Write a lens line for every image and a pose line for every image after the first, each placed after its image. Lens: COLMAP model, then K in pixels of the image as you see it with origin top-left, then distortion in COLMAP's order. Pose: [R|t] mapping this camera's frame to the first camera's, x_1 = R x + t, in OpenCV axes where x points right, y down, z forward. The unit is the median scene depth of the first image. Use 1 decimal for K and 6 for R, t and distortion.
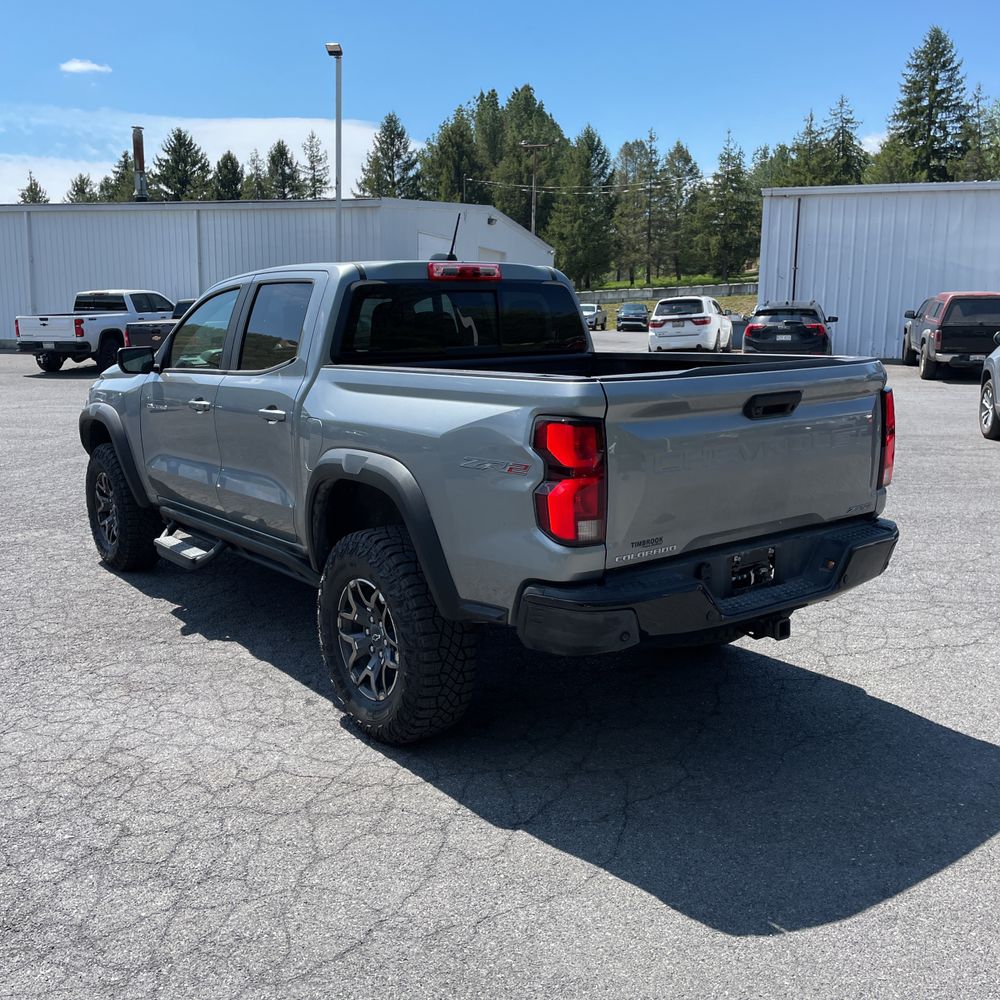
lens RADIAL K [[1017.0, 0, 494.7], [0, 1017.0, 480.8], [0, 0, 1]] dist [0.033808, 0.000000]
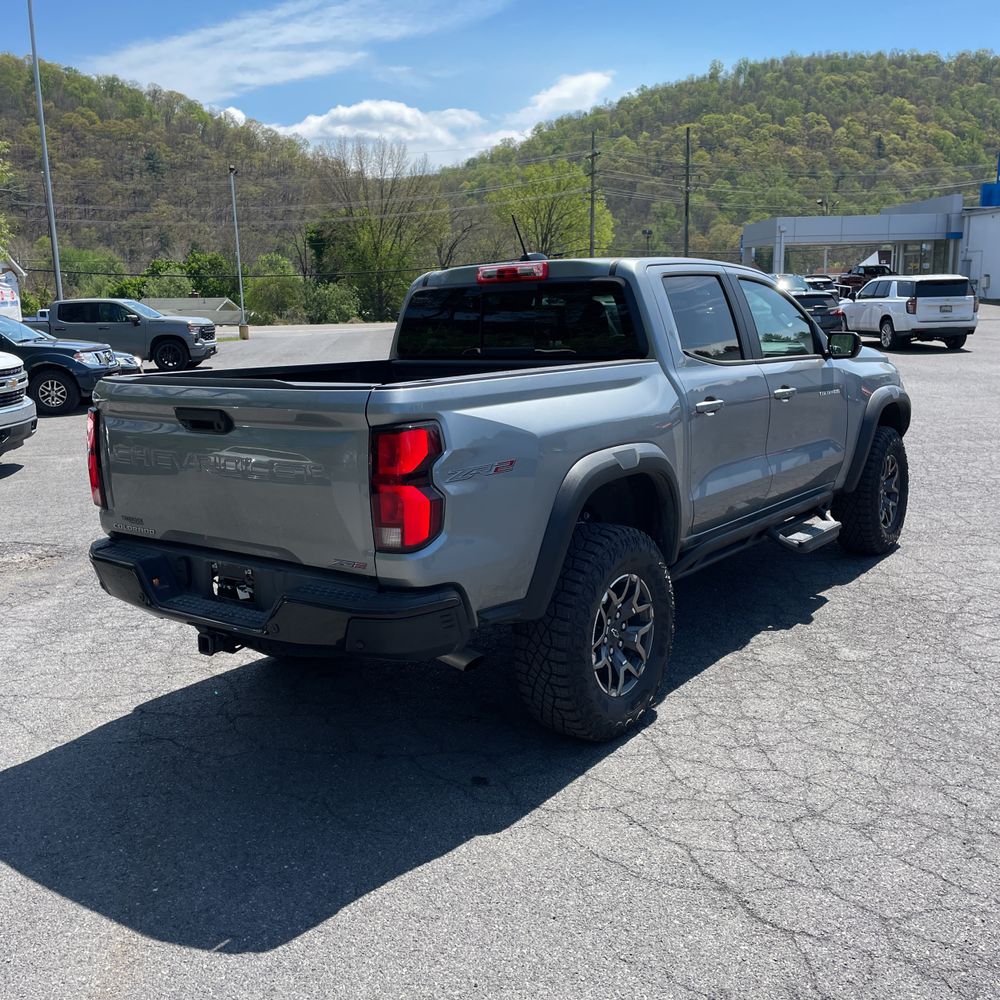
lens RADIAL K [[1017.0, 0, 517.5], [0, 1017.0, 488.6], [0, 0, 1]] dist [0.033808, 0.000000]
pose [[0.292565, 0.172859, -0.940492, 0.876689], [-0.134644, 0.981174, 0.138452, -0.125747], [0.946719, 0.086126, 0.310332, 0.658172]]
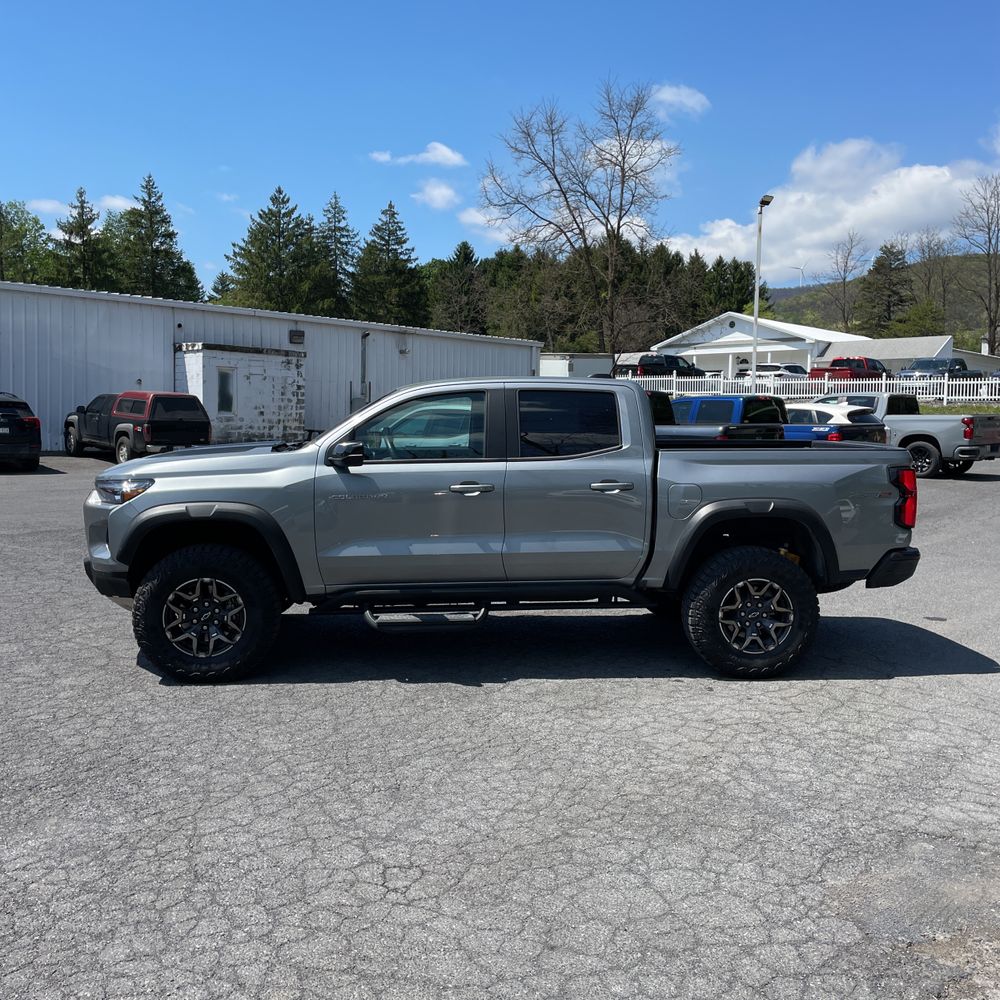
lens RADIAL K [[1017.0, 0, 508.0], [0, 1017.0, 478.9], [0, 0, 1]] dist [0.033808, 0.000000]
pose [[0.516817, -0.041382, 0.855095, -1.296519], [0.119355, 0.992559, -0.024103, -0.052475], [-0.847735, 0.114516, 0.517911, 0.356158]]
